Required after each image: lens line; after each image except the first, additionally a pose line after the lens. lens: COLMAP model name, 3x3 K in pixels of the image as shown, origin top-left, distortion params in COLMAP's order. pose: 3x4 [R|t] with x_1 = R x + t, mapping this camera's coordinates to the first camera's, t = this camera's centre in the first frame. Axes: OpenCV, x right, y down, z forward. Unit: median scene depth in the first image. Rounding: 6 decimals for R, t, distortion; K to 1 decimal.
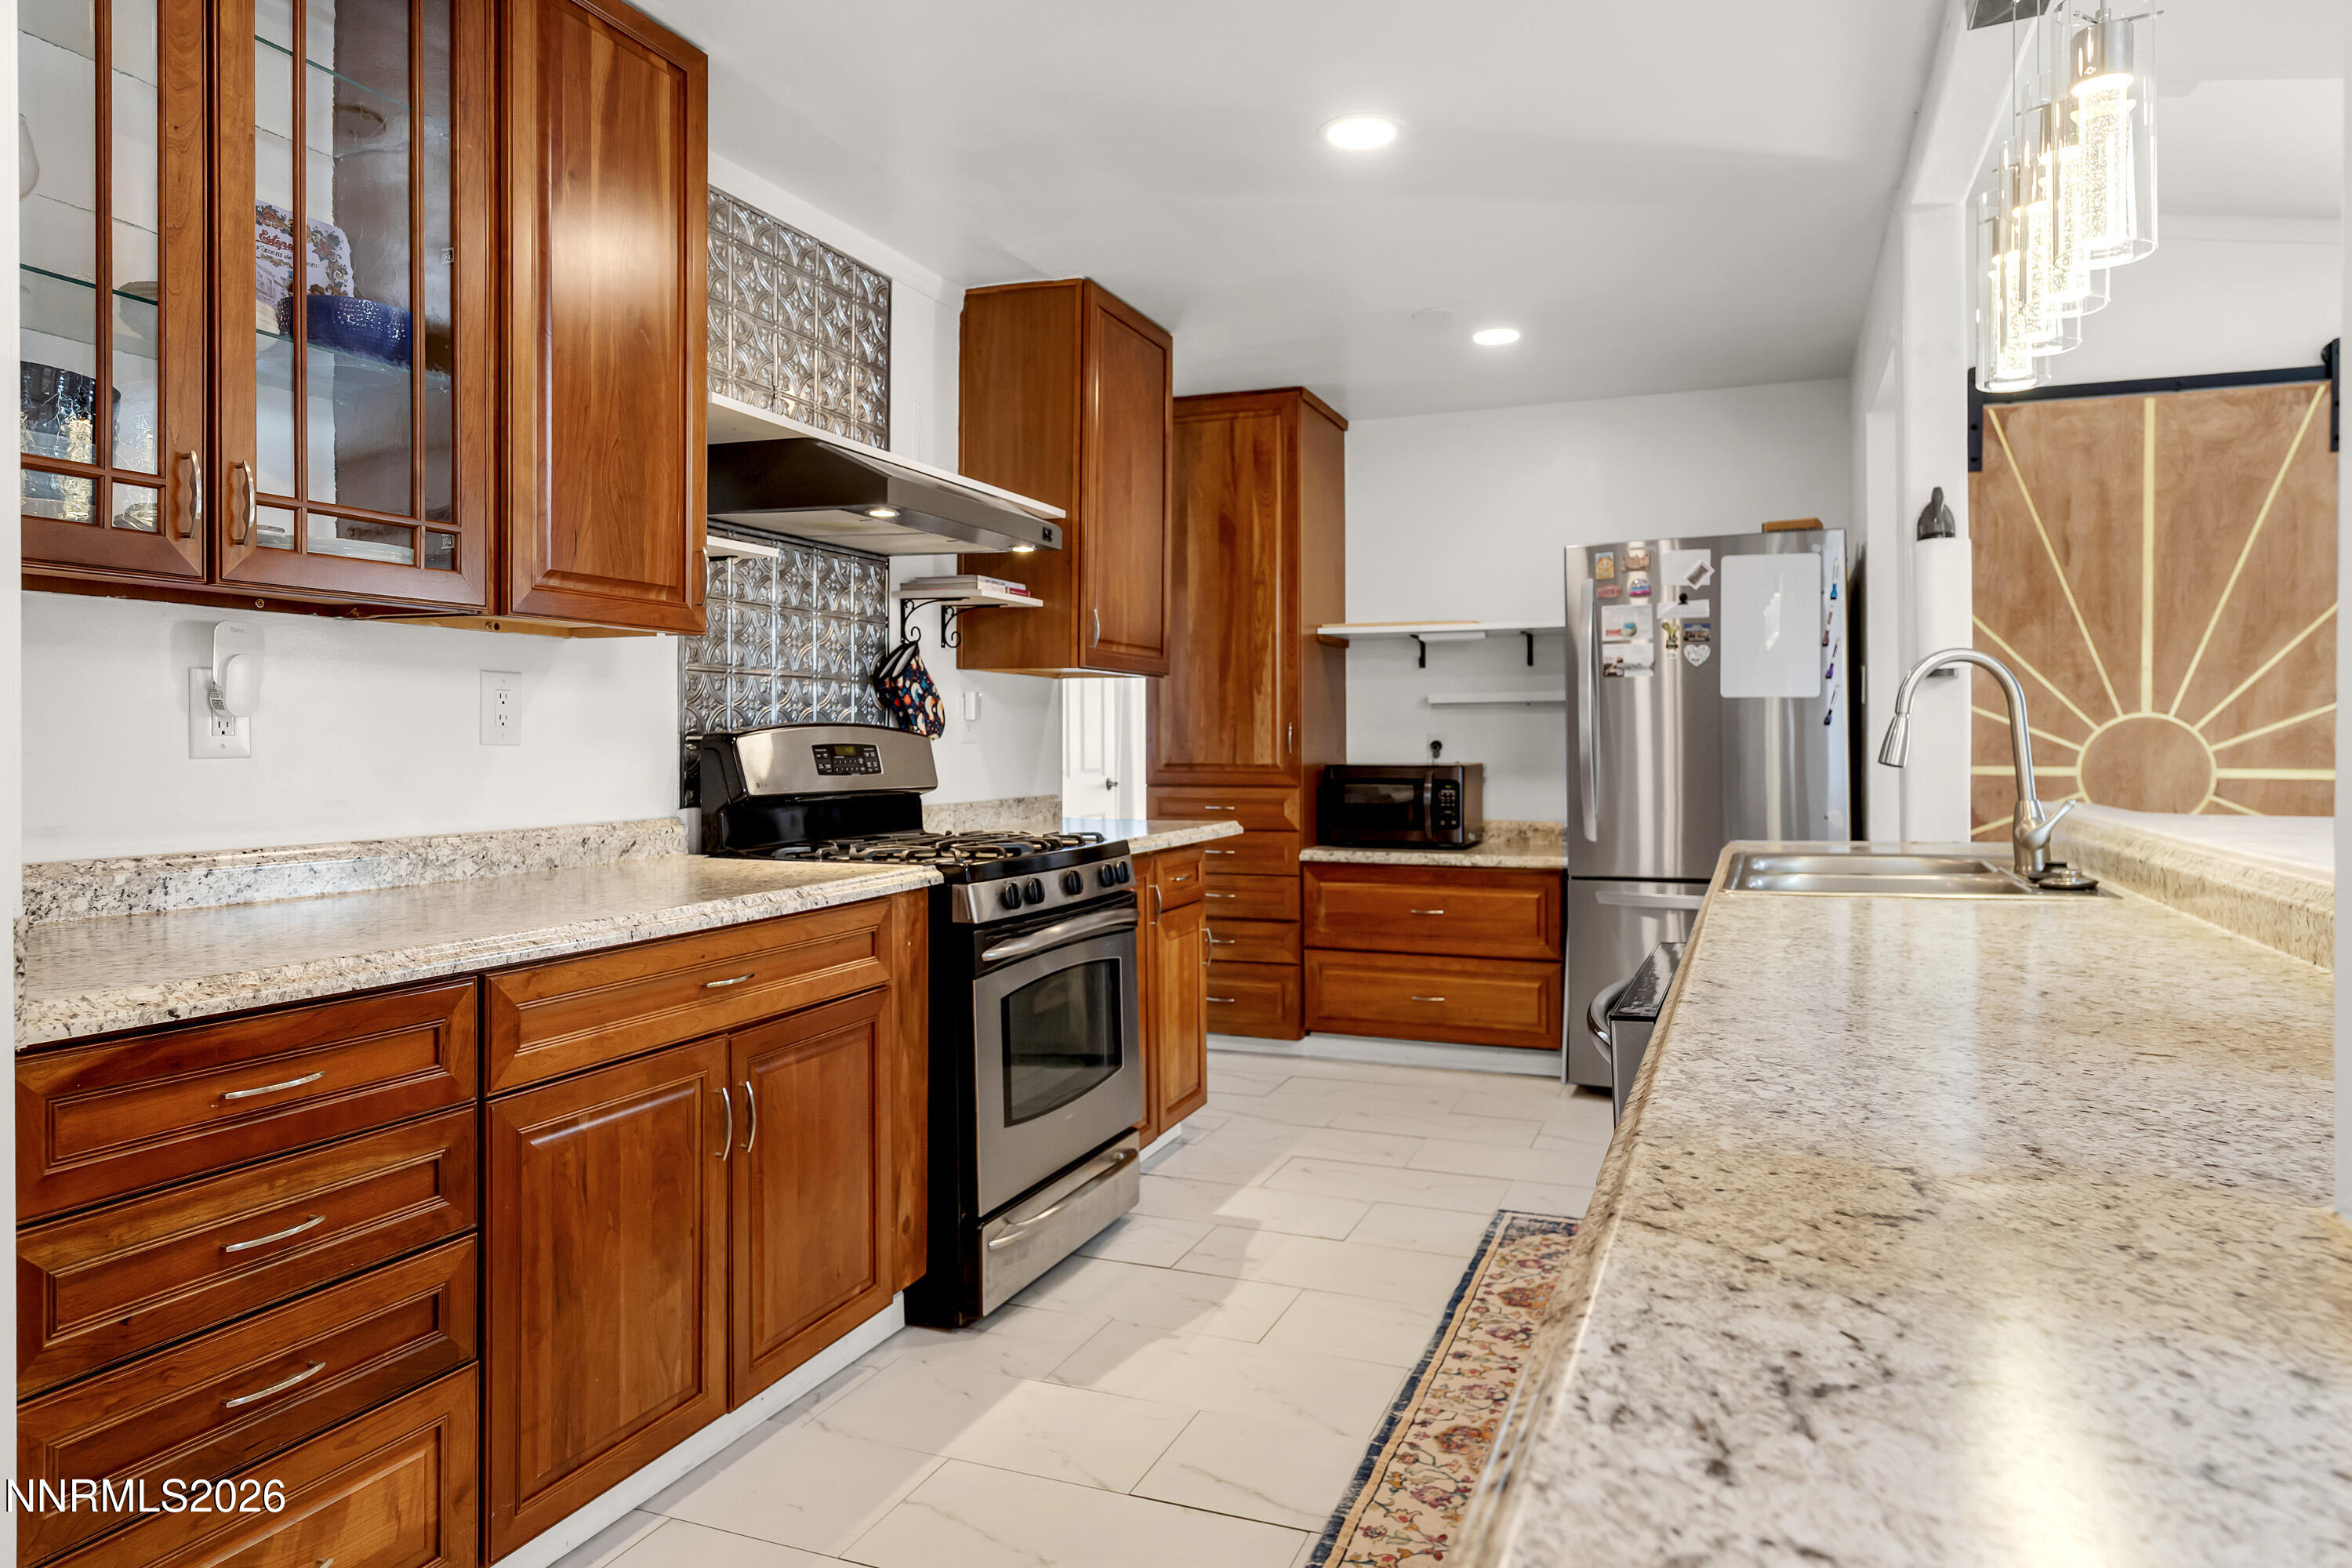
lens RADIAL K [[1446.7, 0, 1197.8], [0, 1446.7, 743.7], [0, 0, 1]] dist [0.006149, 0.001121]
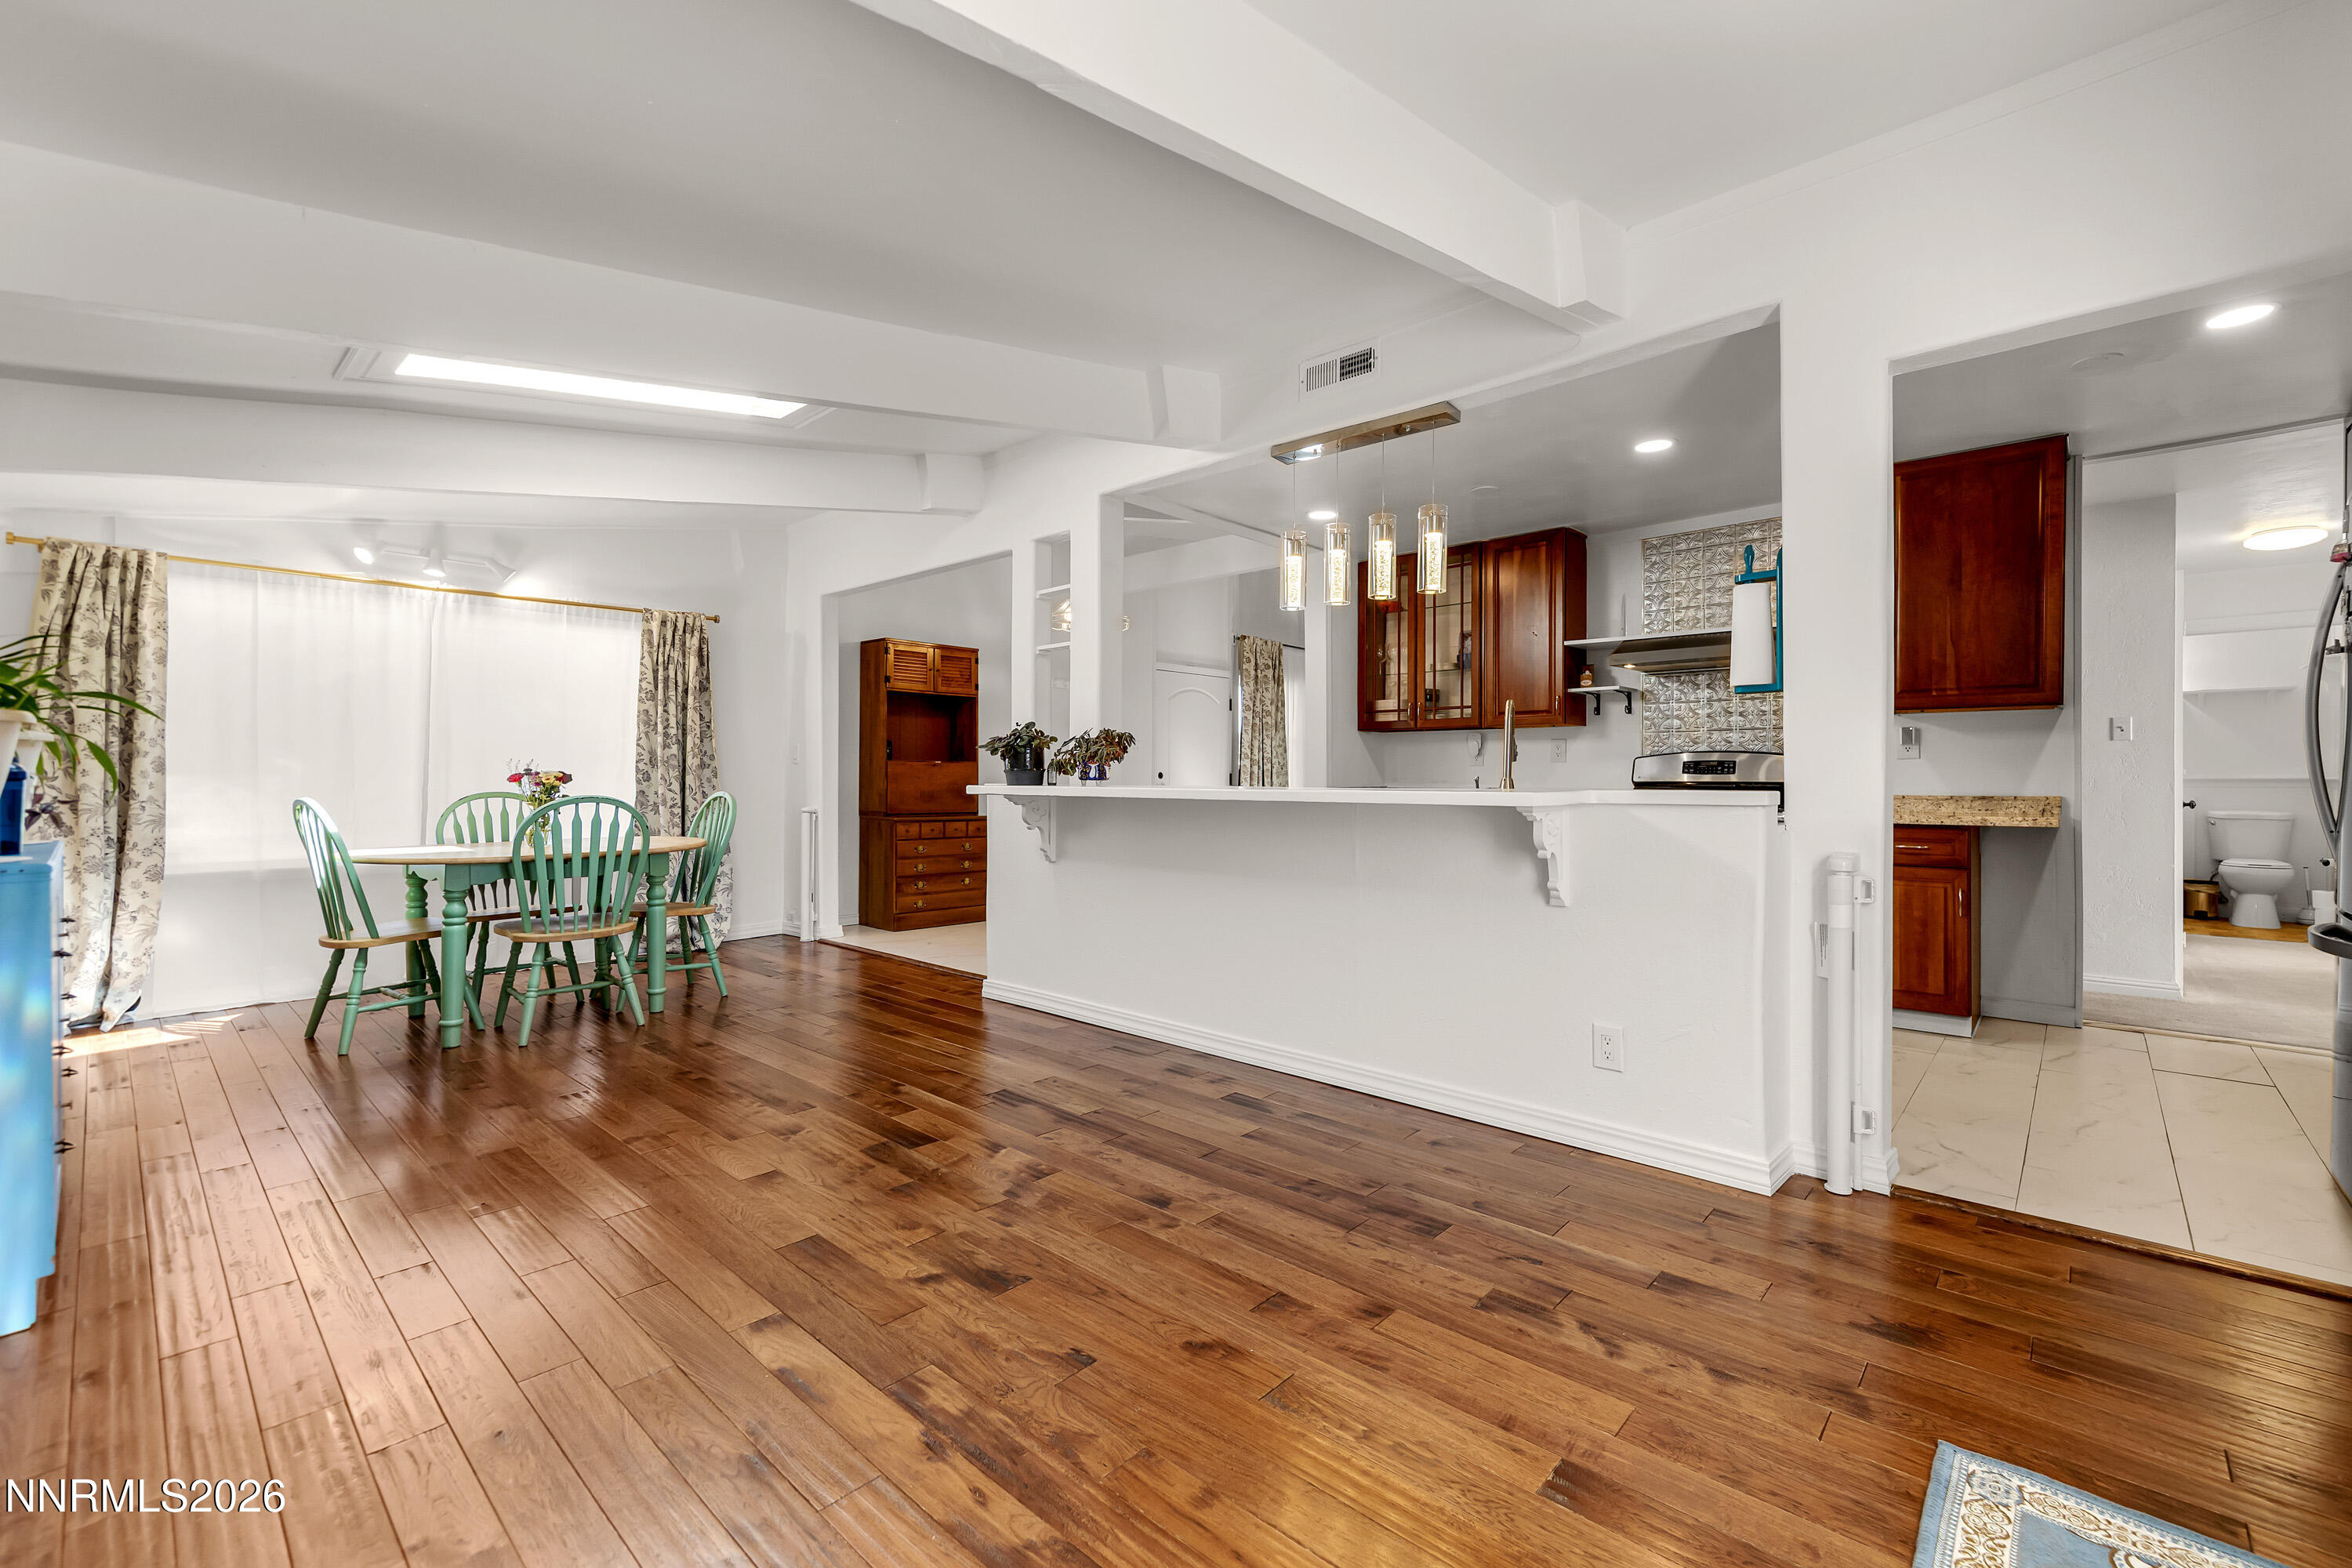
lens RADIAL K [[976.7, 0, 1195.7], [0, 976.7, 781.2], [0, 0, 1]] dist [0.002011, -0.000841]
pose [[-0.363645, 0.000994, -0.931537, 1.235337], [-0.005235, 0.999981, 0.003110, 0.027045], [0.931523, 0.006007, -0.363633, 0.705937]]
